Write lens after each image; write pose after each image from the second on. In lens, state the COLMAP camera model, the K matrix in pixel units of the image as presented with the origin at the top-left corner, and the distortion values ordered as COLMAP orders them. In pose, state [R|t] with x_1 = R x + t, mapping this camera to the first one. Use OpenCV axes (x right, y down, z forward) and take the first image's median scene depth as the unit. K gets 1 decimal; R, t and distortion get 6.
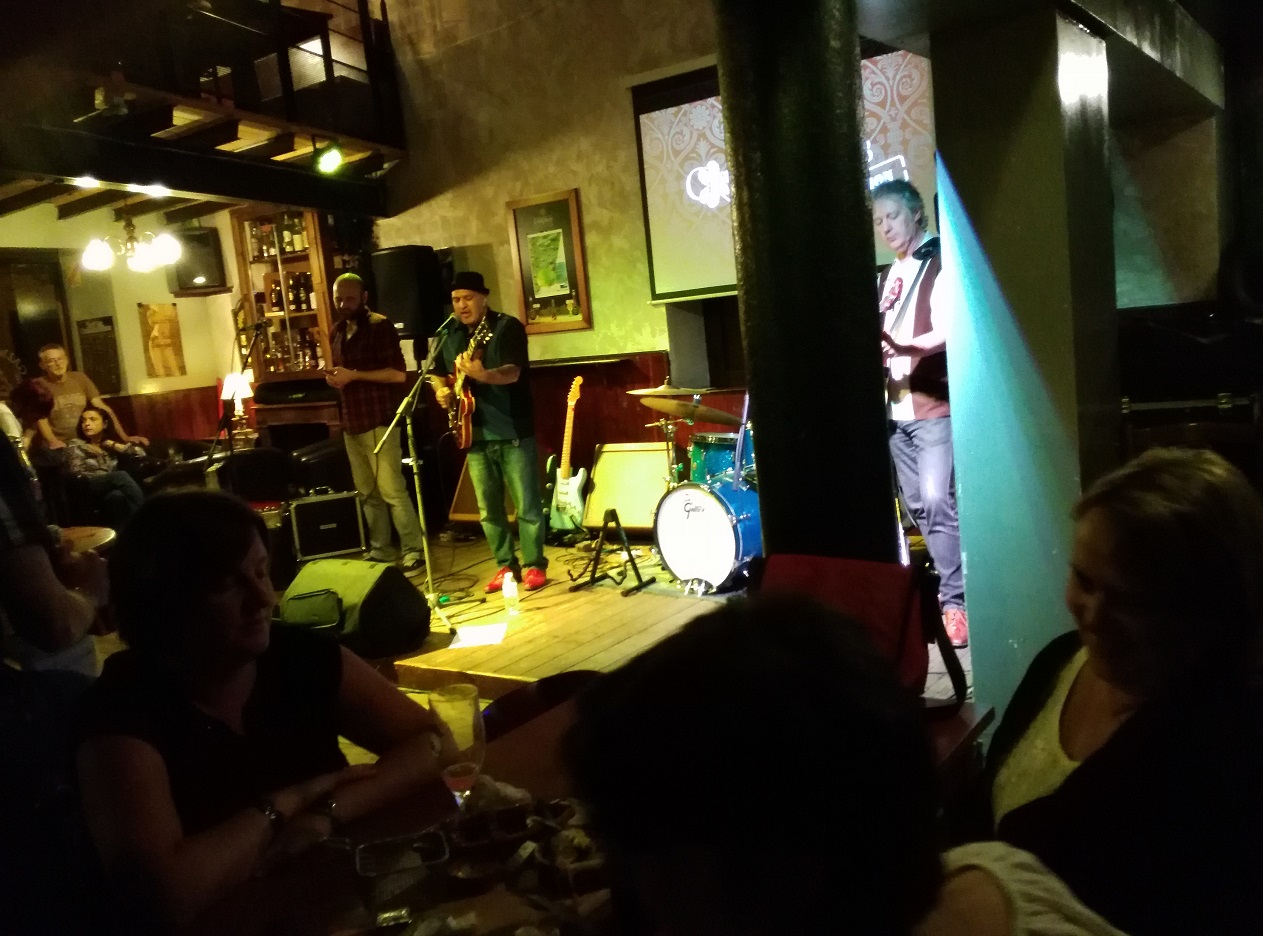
lens RADIAL K [[1083.5, 0, 633.2], [0, 1083.5, 481.1], [0, 0, 1]] dist [0.052116, -0.051910]
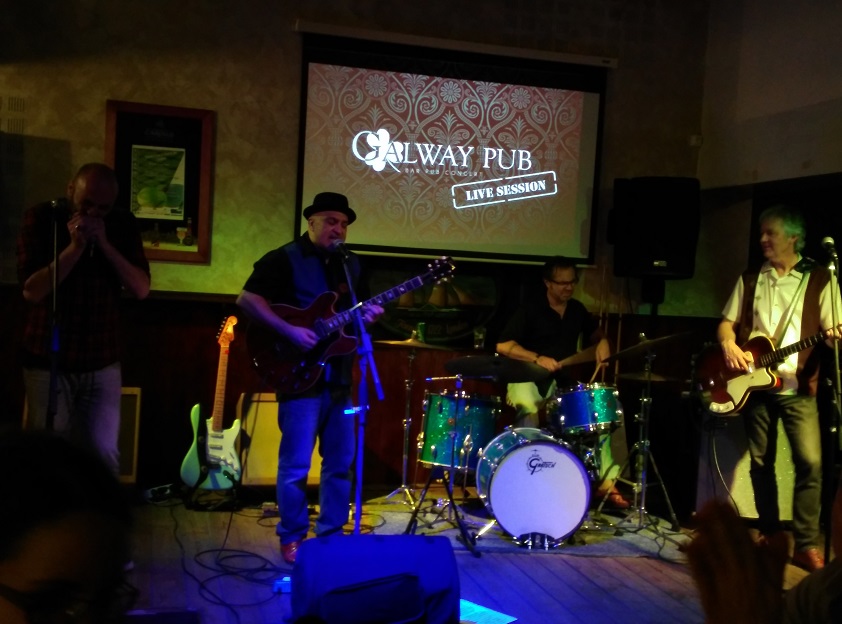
lens RADIAL K [[942.5, 0, 419.0], [0, 942.5, 309.1], [0, 0, 1]] dist [0.070862, 0.000000]
pose [[0.646264, 0.119803, 0.753651, -0.537625], [-0.014147, 0.989311, -0.145133, 0.008918], [-0.762983, 0.083132, 0.641051, 0.381628]]
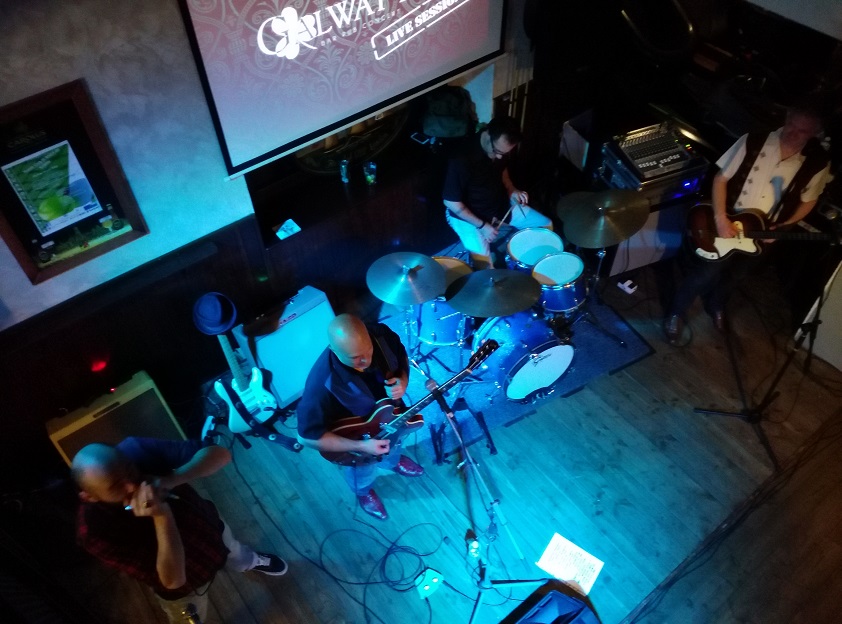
lens RADIAL K [[722.3, 0, 424.0], [0, 722.3, 311.4], [0, 0, 1]] dist [0.052116, -0.051910]
pose [[0.300573, -0.662618, 0.685998, -0.399557], [0.119741, 0.739783, 0.662105, -0.447519], [-0.946212, -0.116869, 0.301702, 0.670336]]
